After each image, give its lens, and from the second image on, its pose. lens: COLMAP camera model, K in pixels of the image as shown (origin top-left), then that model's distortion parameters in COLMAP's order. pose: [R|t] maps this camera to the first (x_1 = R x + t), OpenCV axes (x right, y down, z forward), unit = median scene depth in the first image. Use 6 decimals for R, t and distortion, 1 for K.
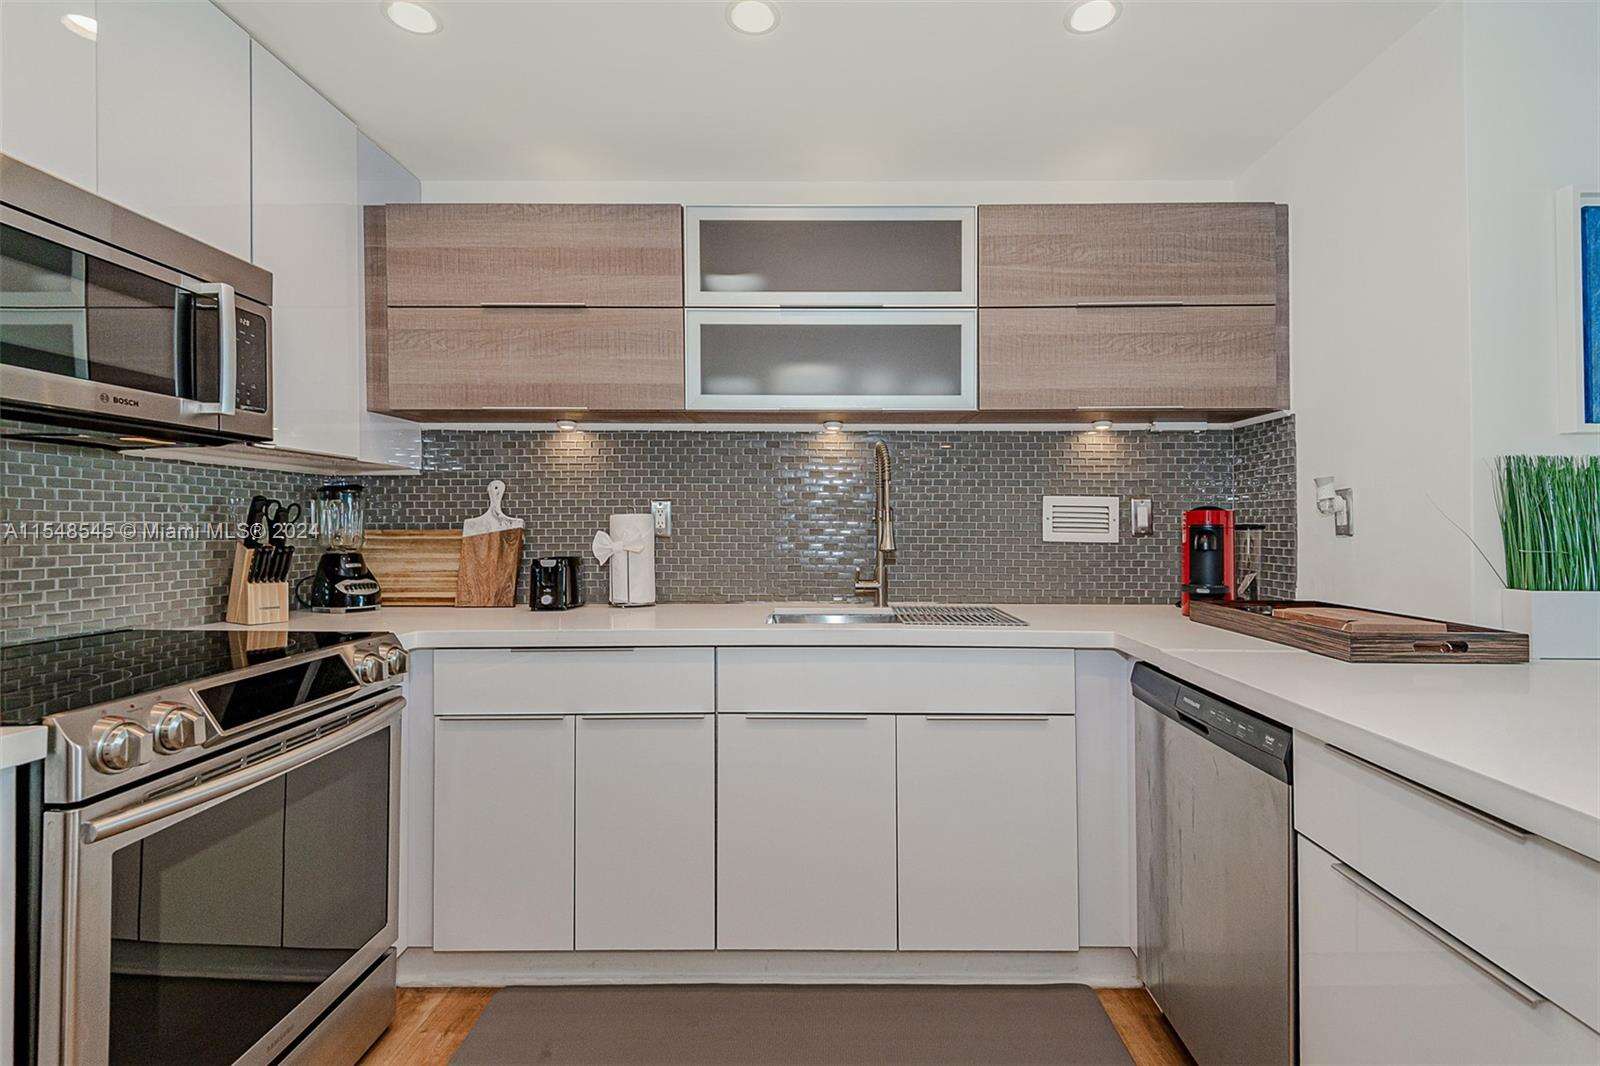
lens RADIAL K [[737.0, 0, 807.6], [0, 737.0, 522.3], [0, 0, 1]] dist [0.003413, -0.006078]
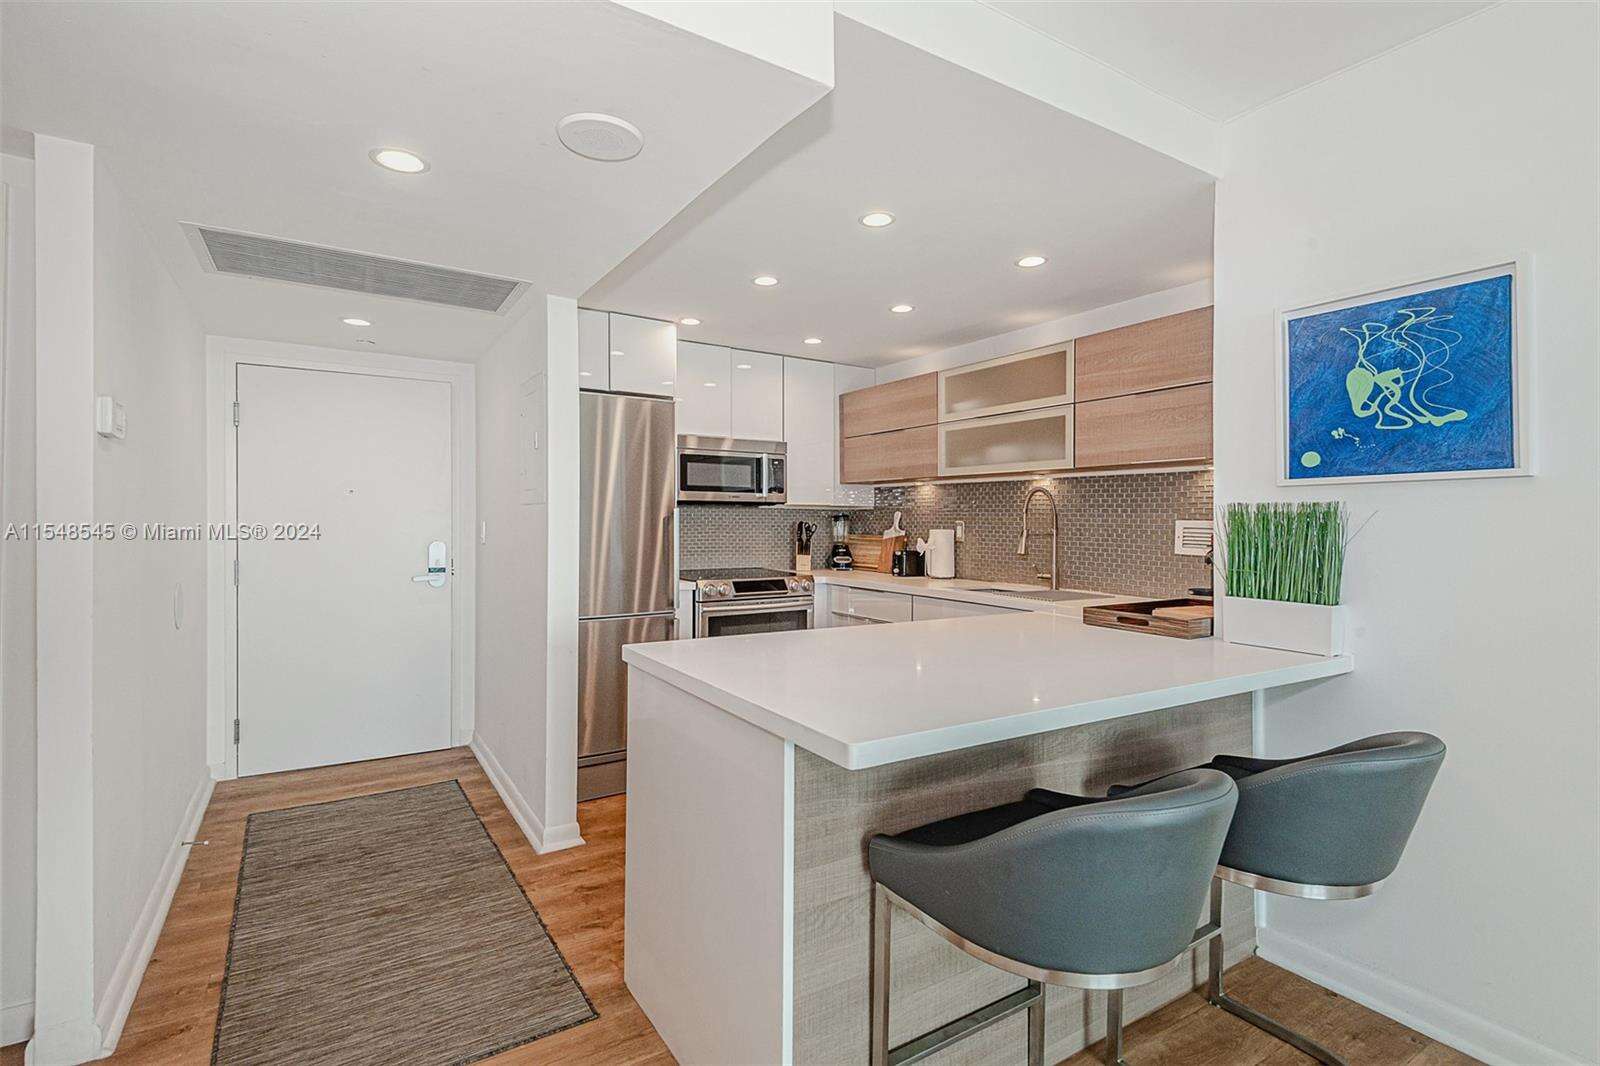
lens RADIAL K [[737.0, 0, 790.6], [0, 737.0, 526.3], [0, 0, 1]] dist [0.003413, -0.006078]
pose [[0.539194, 0.012599, -0.842087, 1.220003], [-0.005328, 0.999919, 0.011549, -0.041431], [0.842165, -0.001741, 0.539218, -0.361598]]
